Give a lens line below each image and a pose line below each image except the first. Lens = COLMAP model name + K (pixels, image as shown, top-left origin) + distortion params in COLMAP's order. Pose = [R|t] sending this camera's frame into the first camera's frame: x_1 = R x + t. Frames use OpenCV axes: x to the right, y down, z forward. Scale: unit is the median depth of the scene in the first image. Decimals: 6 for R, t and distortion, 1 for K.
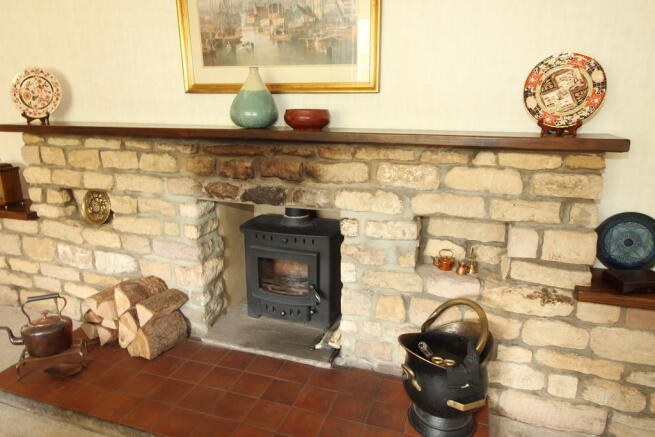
lens RADIAL K [[441.7, 0, 327.0], [0, 441.7, 216.4], [0, 0, 1]] dist [0.005133, 0.004490]
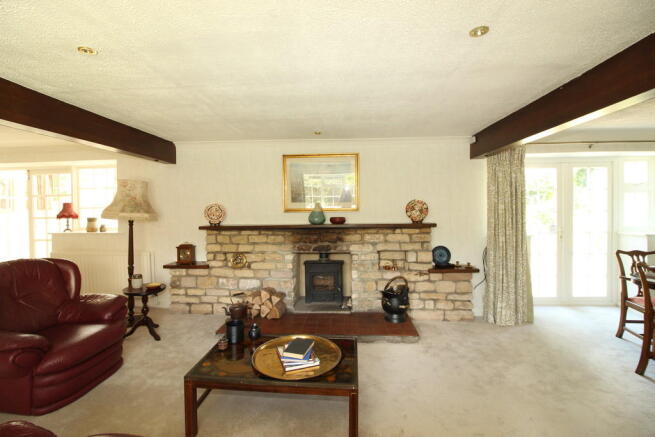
lens RADIAL K [[301.0, 0, 328.2], [0, 301.0, 216.3], [0, 0, 1]] dist [-0.012916, -0.000065]
pose [[0.964442, -0.022082, 0.263370, -0.595466], [0.083348, 0.971065, -0.223798, 0.180382], [-0.250808, 0.237792, 0.938376, -0.802666]]
